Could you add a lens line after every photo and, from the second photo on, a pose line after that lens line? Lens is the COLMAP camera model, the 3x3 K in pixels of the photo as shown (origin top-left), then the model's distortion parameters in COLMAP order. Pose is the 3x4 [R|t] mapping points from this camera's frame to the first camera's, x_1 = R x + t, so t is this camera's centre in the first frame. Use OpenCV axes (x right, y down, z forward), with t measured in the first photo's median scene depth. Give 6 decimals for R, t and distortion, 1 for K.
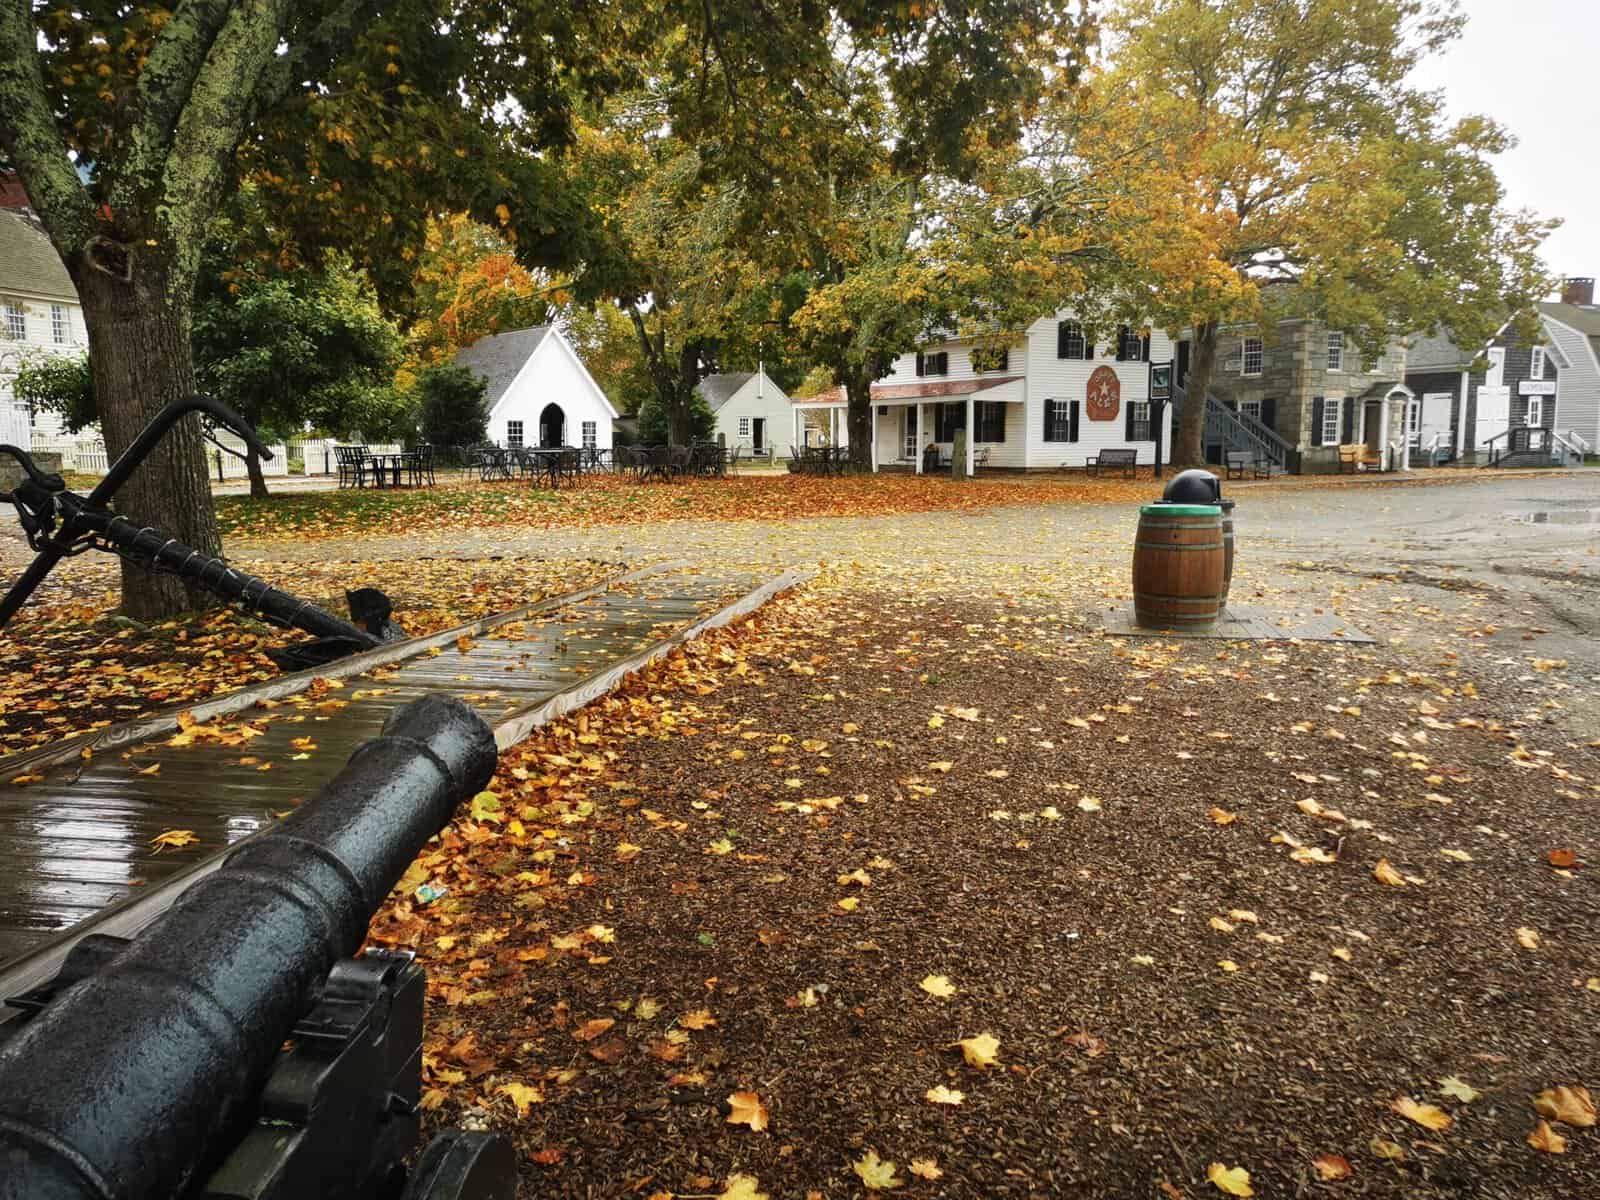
lens RADIAL K [[1240.6, 0, 797.0], [0, 1240.6, 605.4], [0, 0, 1]] dist [0.048812, -0.028222]
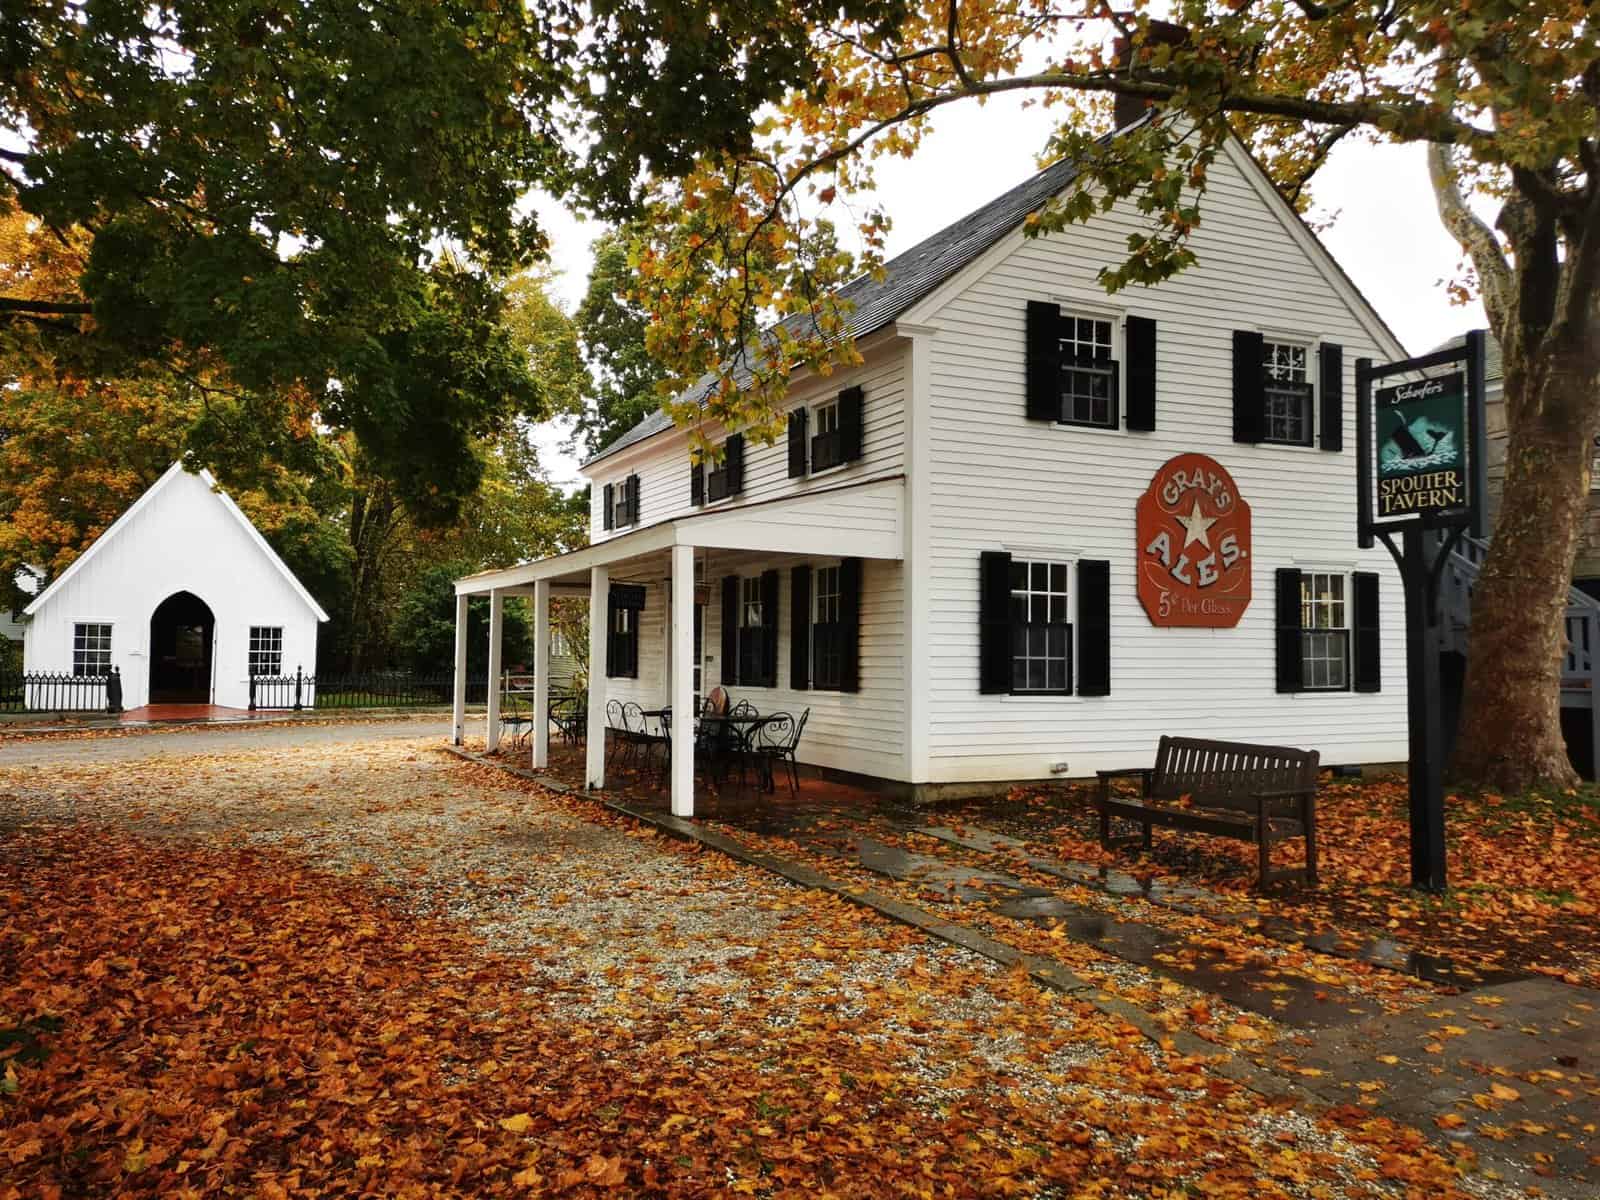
lens RADIAL K [[1240.6, 0, 797.0], [0, 1240.6, 605.4], [0, 0, 1]] dist [0.048812, -0.028222]
pose [[0.991925, 0.006032, -0.126685, 0.646510], [-0.027671, 0.985098, -0.169756, -0.340413], [0.123773, 0.171890, 0.977310, 2.369406]]
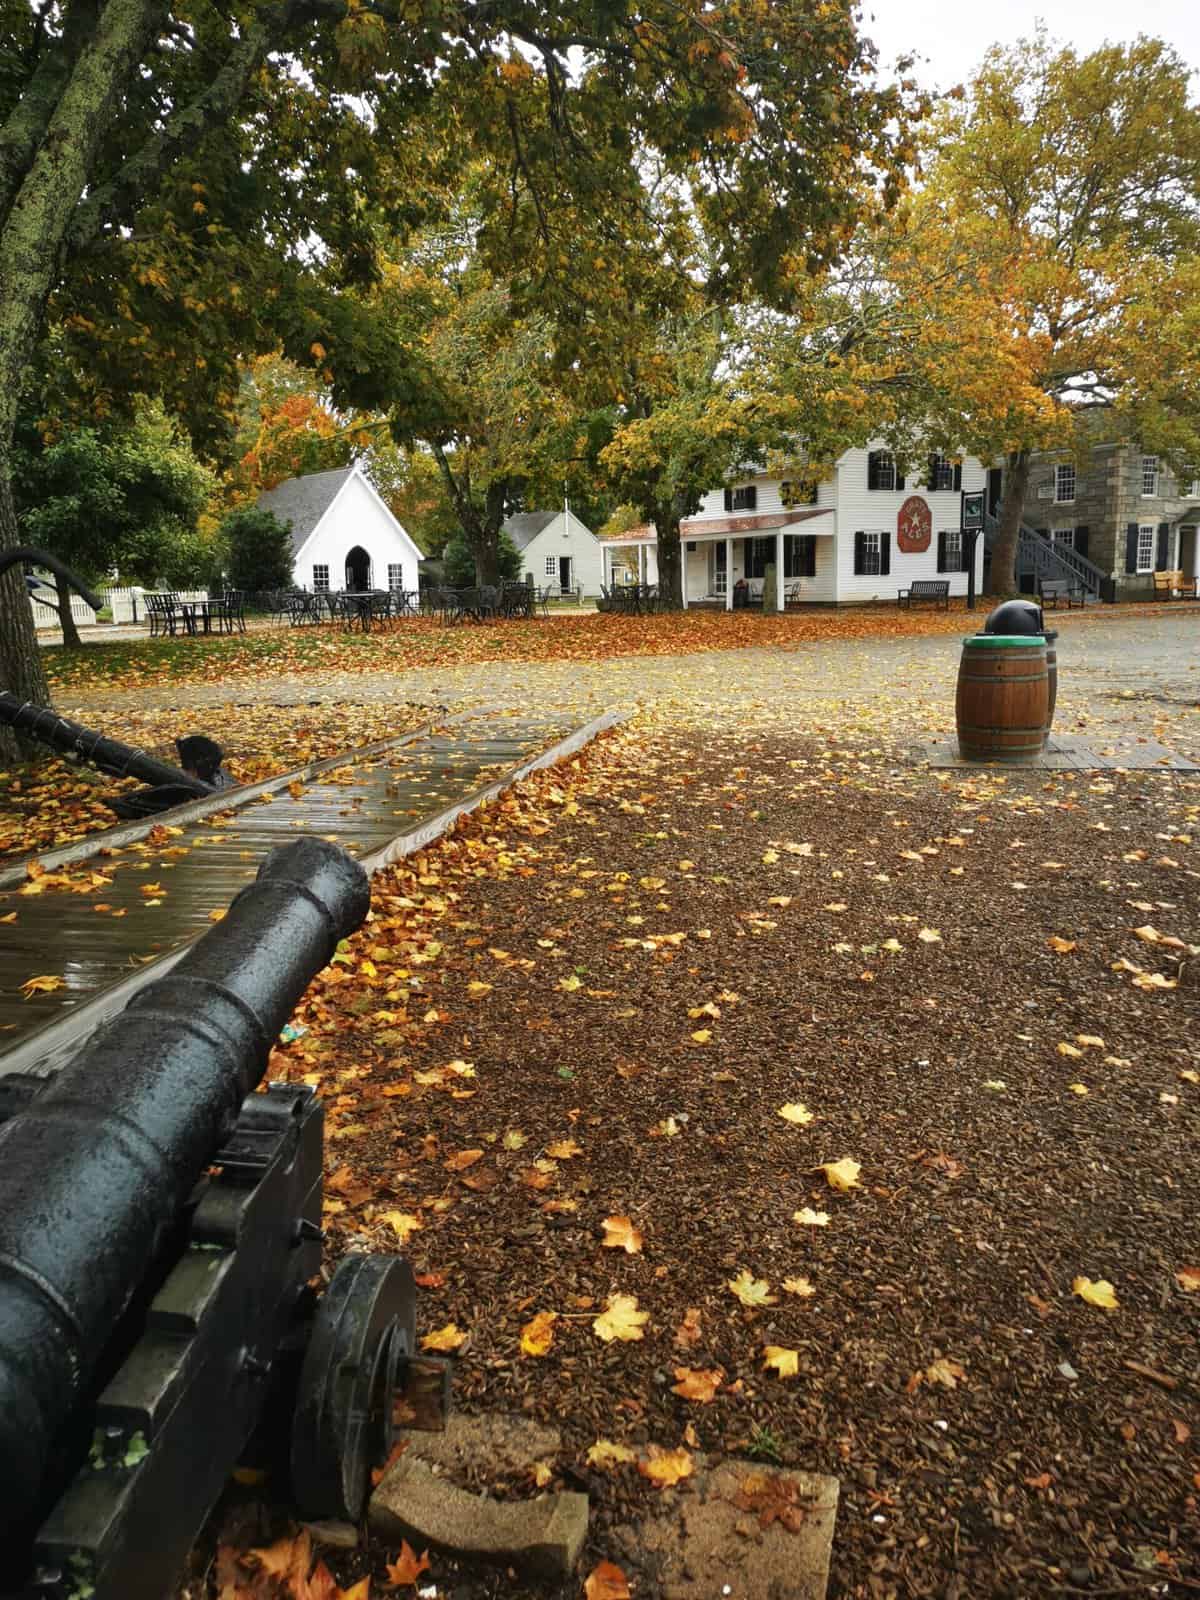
lens RADIAL K [[1241.8, 0, 594.1], [0, 1241.8, 799.0], [0, 0, 1]] dist [0.045733, -0.031084]
pose [[0.999779, -0.019136, -0.008708, -0.013923], [0.019492, 0.998889, 0.042893, 0.000106], [0.007877, -0.043053, 0.999042, -0.004447]]
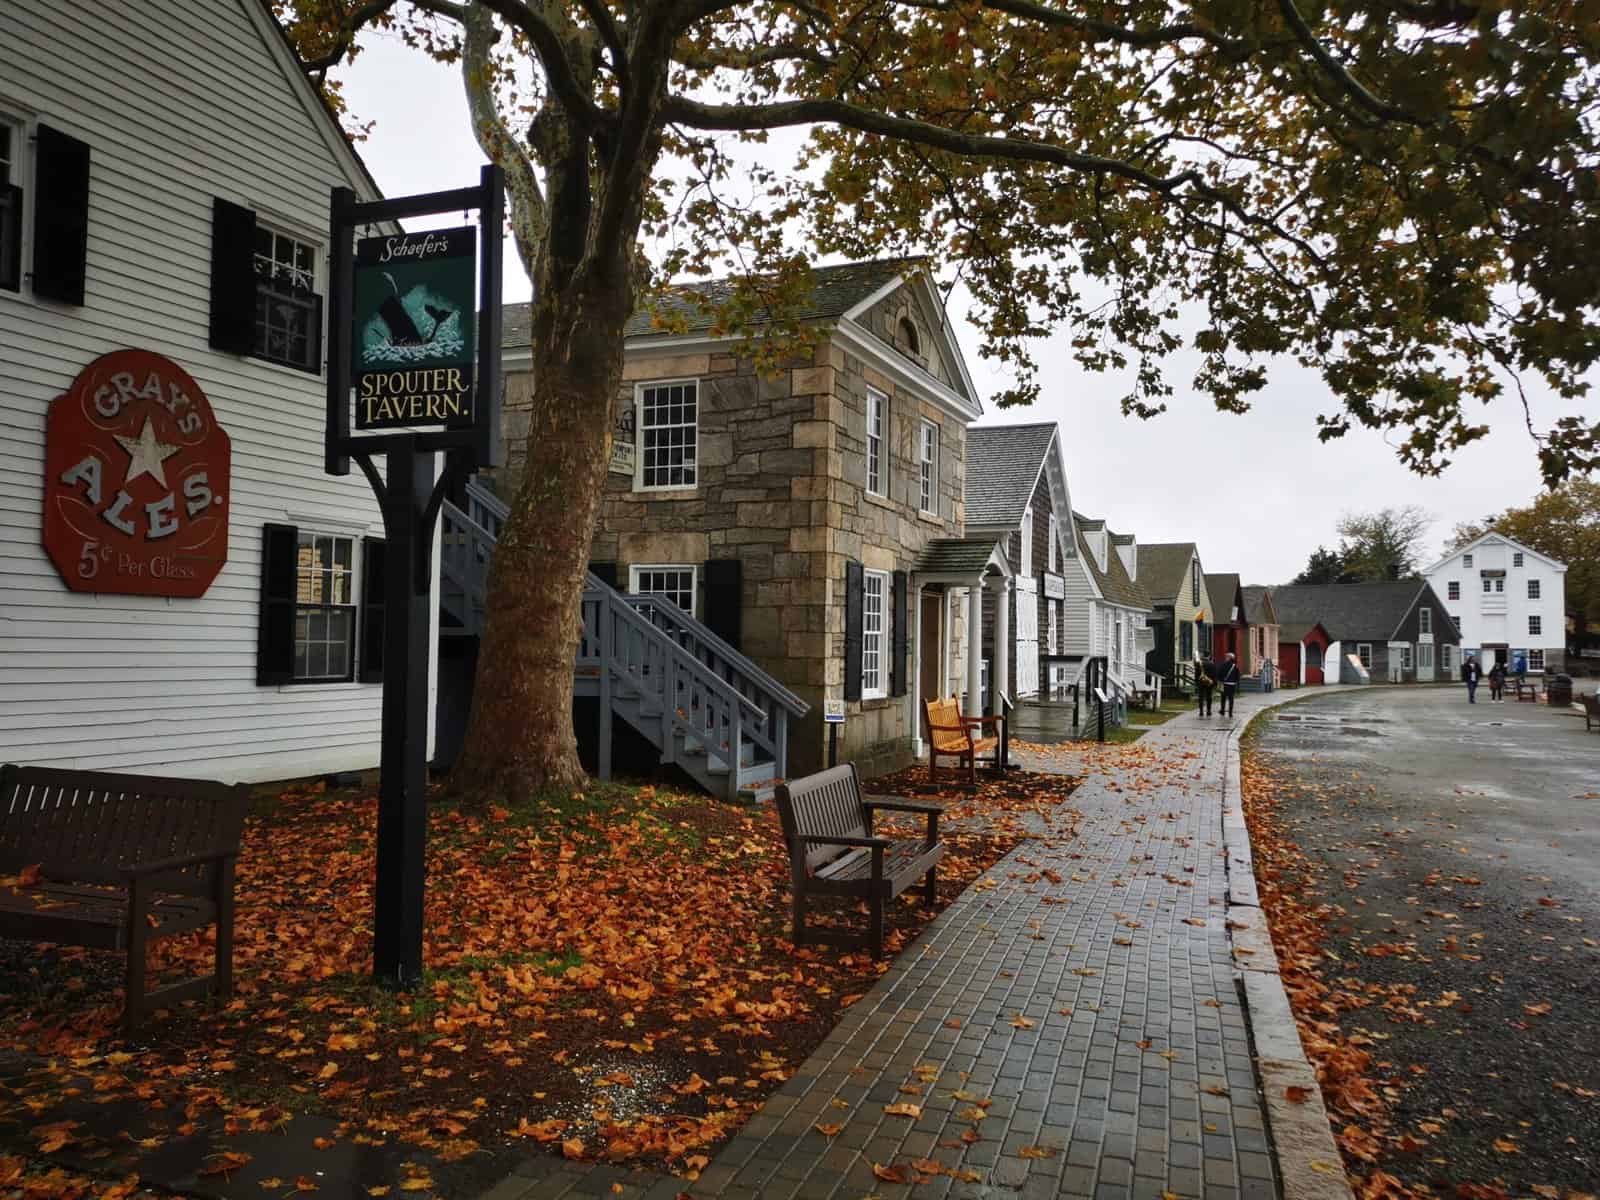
lens RADIAL K [[1240.6, 0, 797.0], [0, 1240.6, 605.4], [0, 0, 1]] dist [0.048812, -0.028222]
pose [[0.826114, 0.041770, 0.561953, 0.752851], [0.051105, 0.987586, -0.148536, -0.372709], [-0.561181, 0.151427, 0.813724, 2.614248]]
